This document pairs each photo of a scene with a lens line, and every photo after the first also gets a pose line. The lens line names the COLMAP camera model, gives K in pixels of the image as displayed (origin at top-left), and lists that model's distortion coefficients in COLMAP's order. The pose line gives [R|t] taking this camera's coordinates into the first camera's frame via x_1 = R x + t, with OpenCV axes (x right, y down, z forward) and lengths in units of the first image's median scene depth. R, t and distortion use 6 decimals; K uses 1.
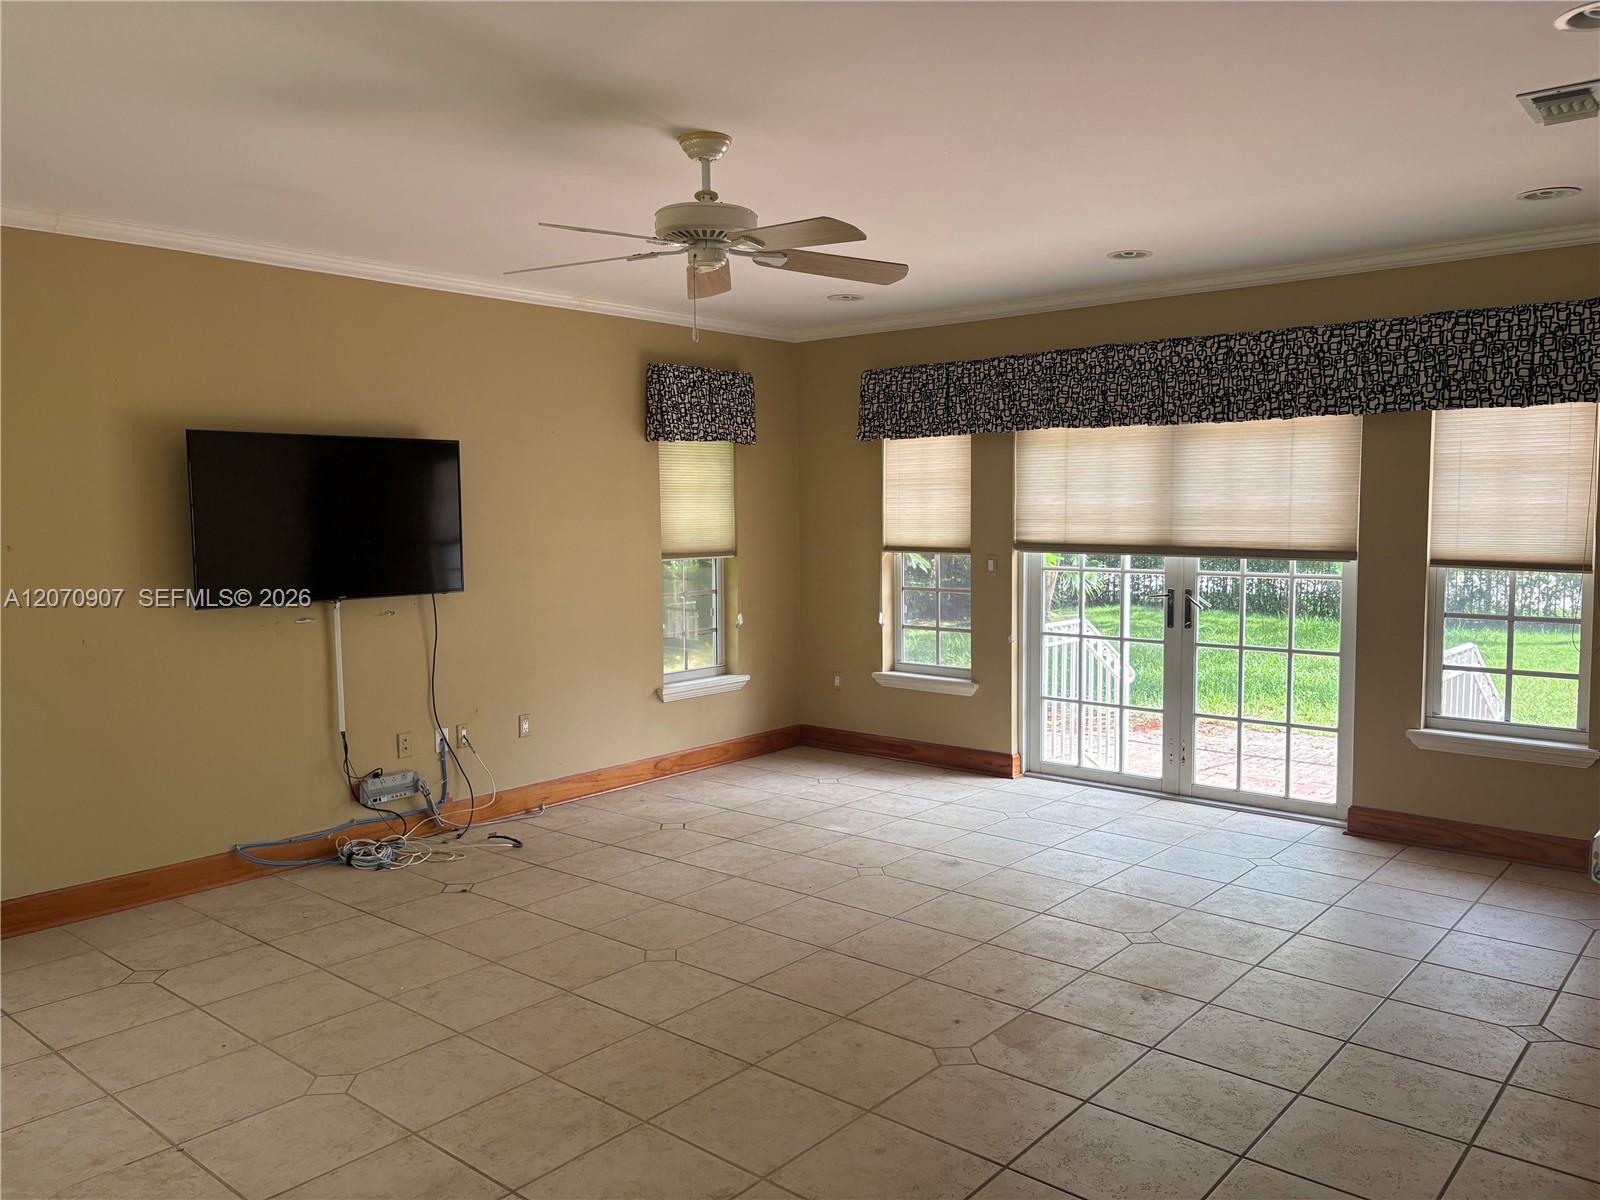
lens RADIAL K [[1216.8, 0, 807.0], [0, 1216.8, 604.1], [0, 0, 1]] dist [0.045403, -0.052523]
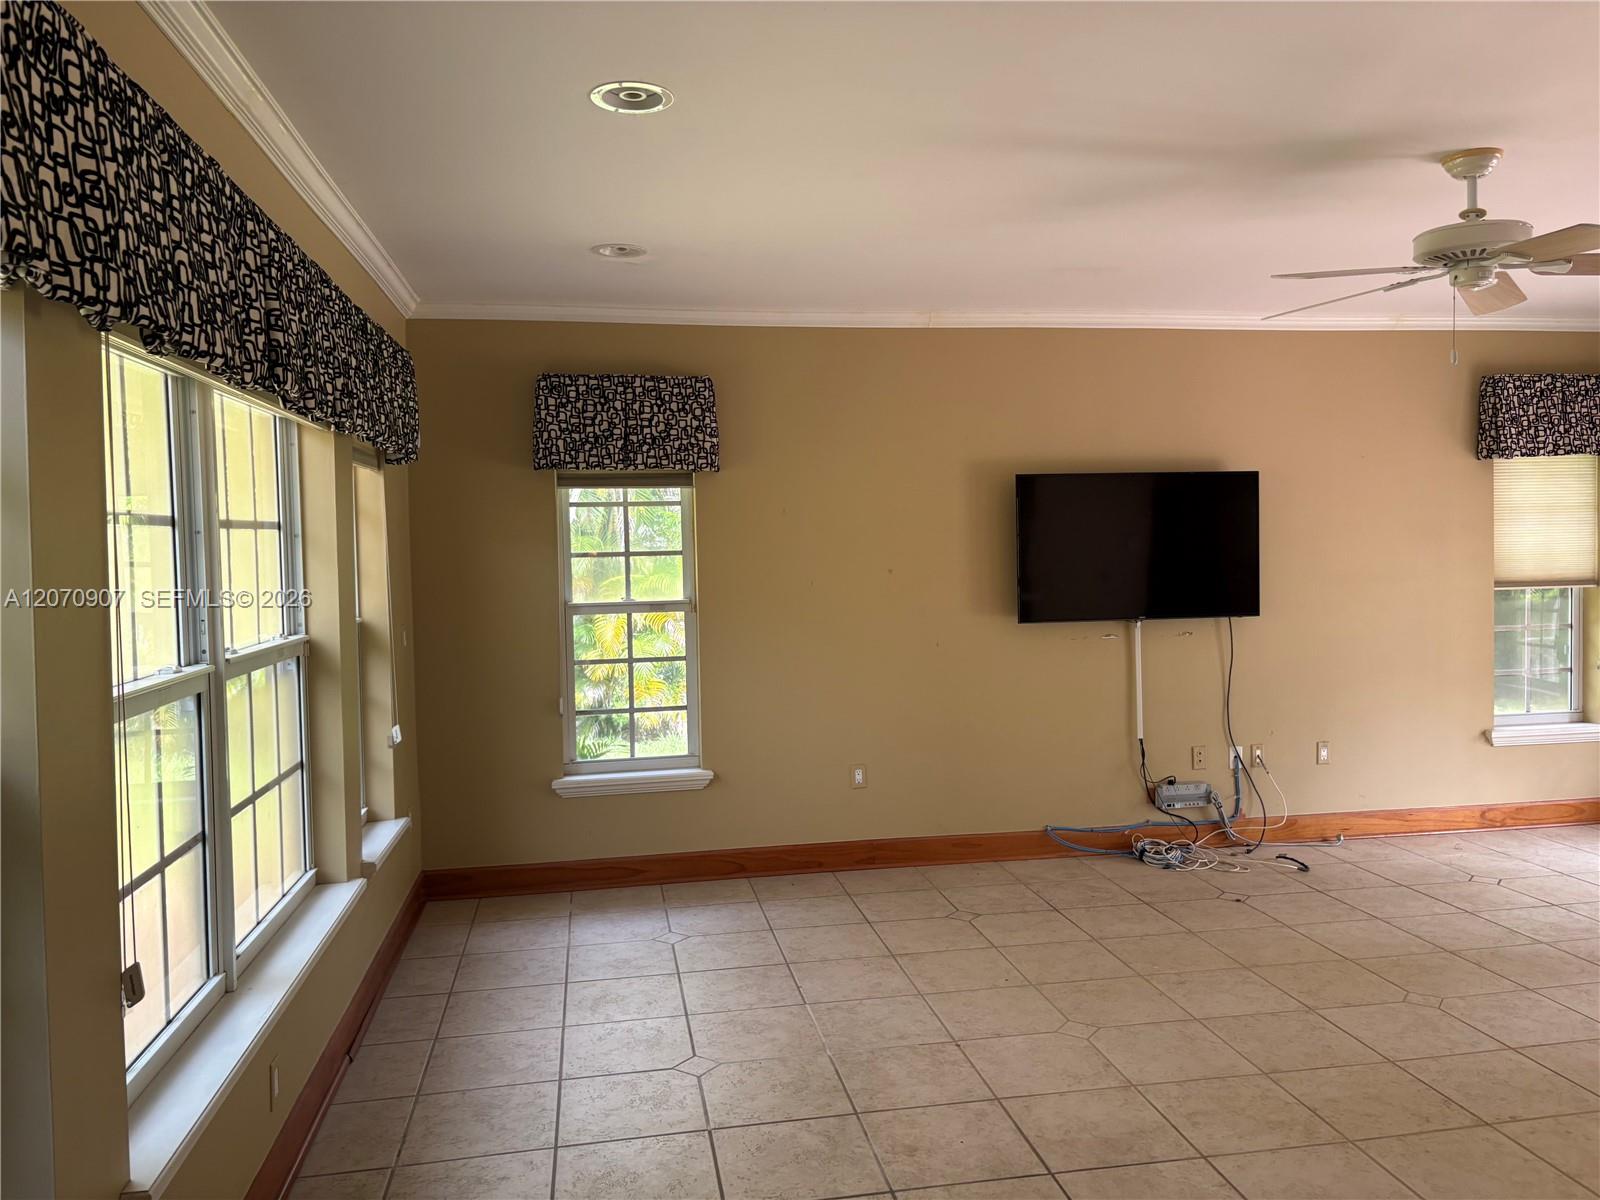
lens RADIAL K [[1216.8, 0, 797.5], [0, 1216.8, 598.6], [0, 0, 1]] dist [0.045403, -0.052523]
pose [[0.764835, 0.021686, -0.643861, 0.112272], [-0.037034, 0.999261, -0.010337, 0.000118], [0.643160, 0.031751, 0.765073, -0.061414]]
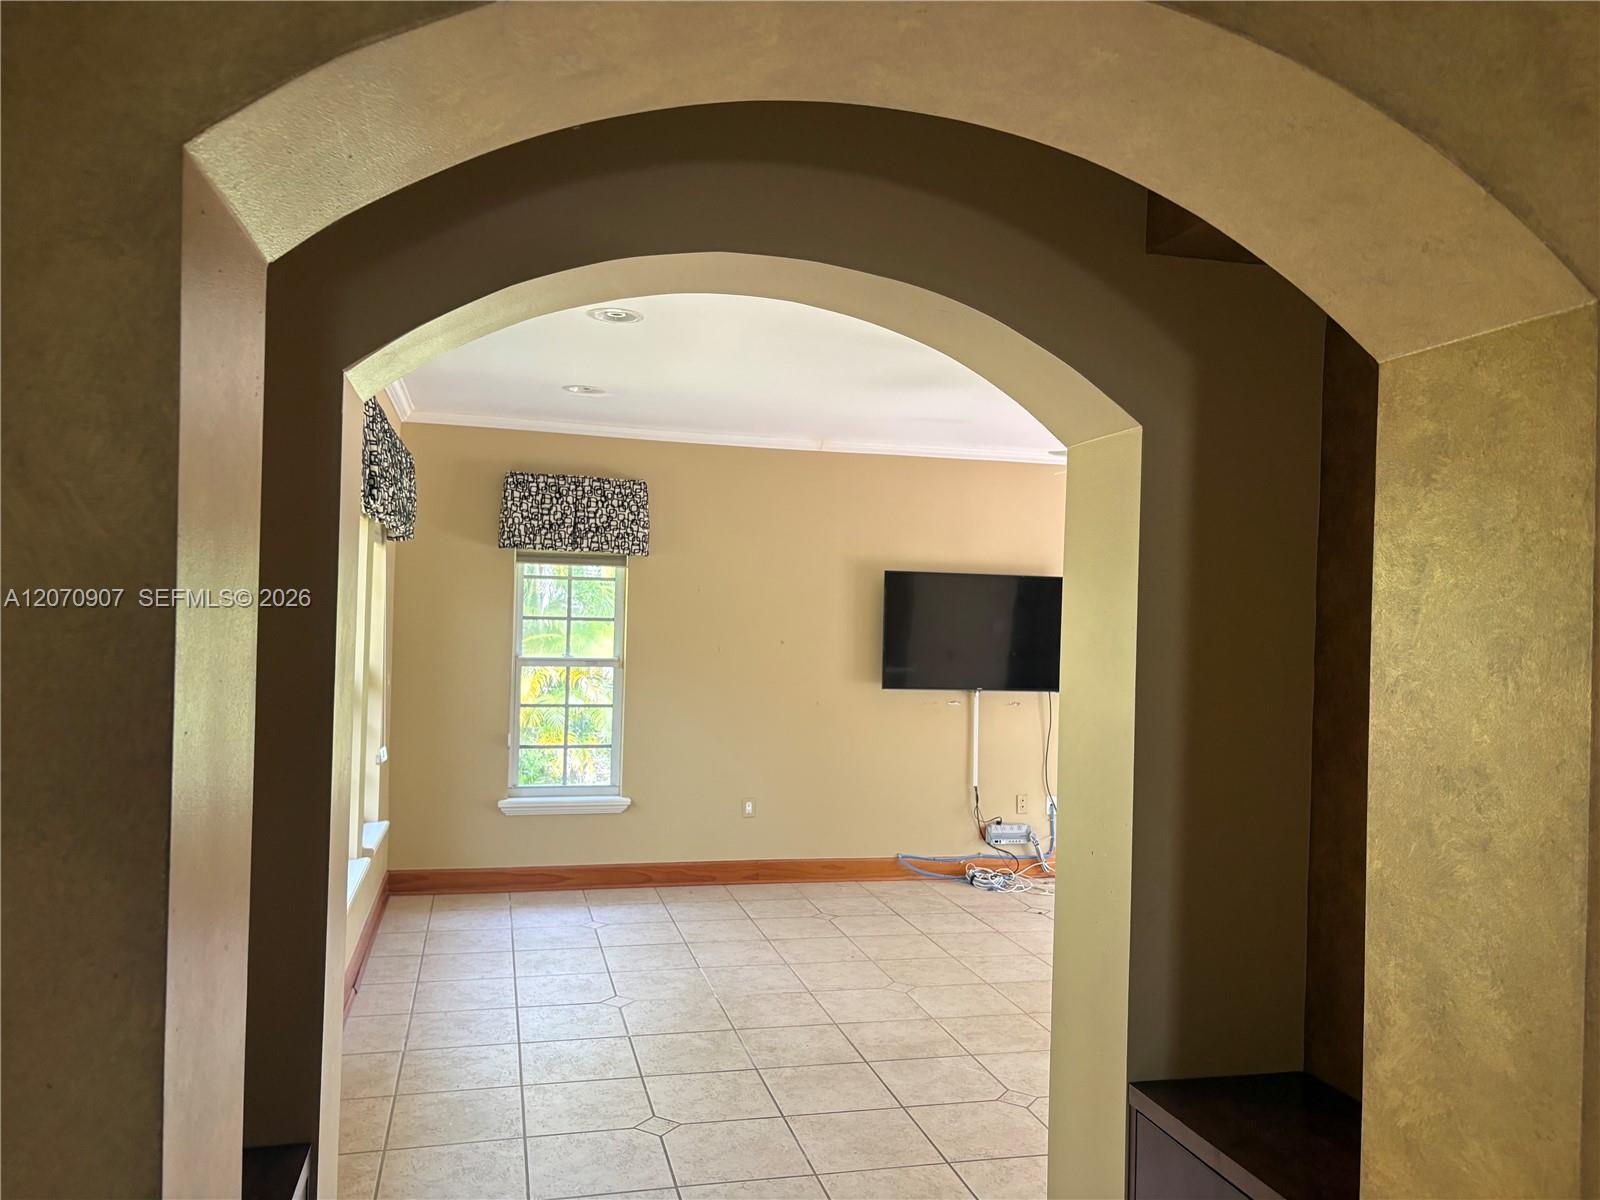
lens RADIAL K [[1216.8, 0, 793.1], [0, 1216.8, 597.3], [0, 0, 1]] dist [0.045403, -0.052523]
pose [[0.811220, 0.024096, -0.584244, 0.305296], [-0.081007, 0.994147, -0.071475, 0.008486], [0.579102, 0.105310, 0.808425, -0.308184]]
